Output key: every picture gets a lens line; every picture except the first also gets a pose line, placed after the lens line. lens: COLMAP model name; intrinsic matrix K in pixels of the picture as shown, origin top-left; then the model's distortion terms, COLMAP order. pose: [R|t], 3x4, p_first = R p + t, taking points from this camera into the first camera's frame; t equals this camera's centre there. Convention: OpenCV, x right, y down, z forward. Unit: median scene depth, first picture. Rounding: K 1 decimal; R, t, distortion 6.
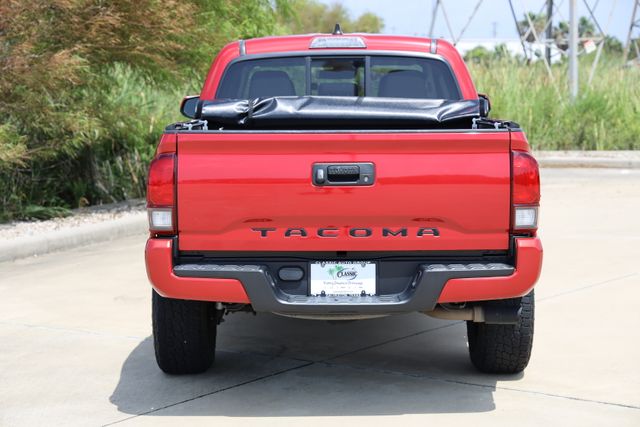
lens RADIAL K [[1245.4, 0, 320.0], [0, 1245.4, 213.5], [0, 0, 1]] dist [-0.008990, -0.117421]
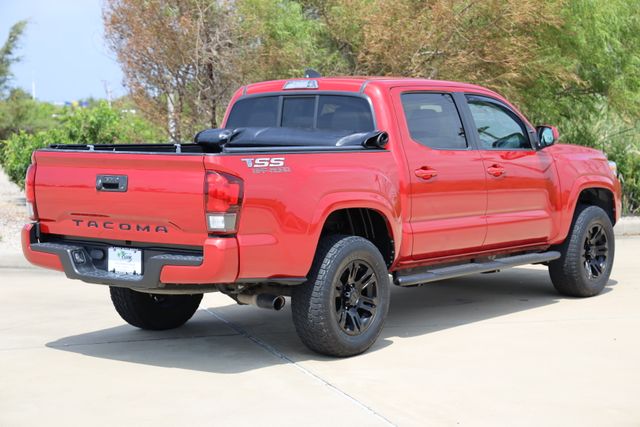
lens RADIAL K [[1245.4, 0, 320.0], [0, 1245.4, 213.5], [0, 0, 1]] dist [-0.008990, -0.117421]
pose [[0.796507, 0.053719, -0.602239, 0.807799], [-0.066871, 0.997761, 0.000557, -0.011369], [0.600921, 0.039828, 0.798316, 0.029641]]
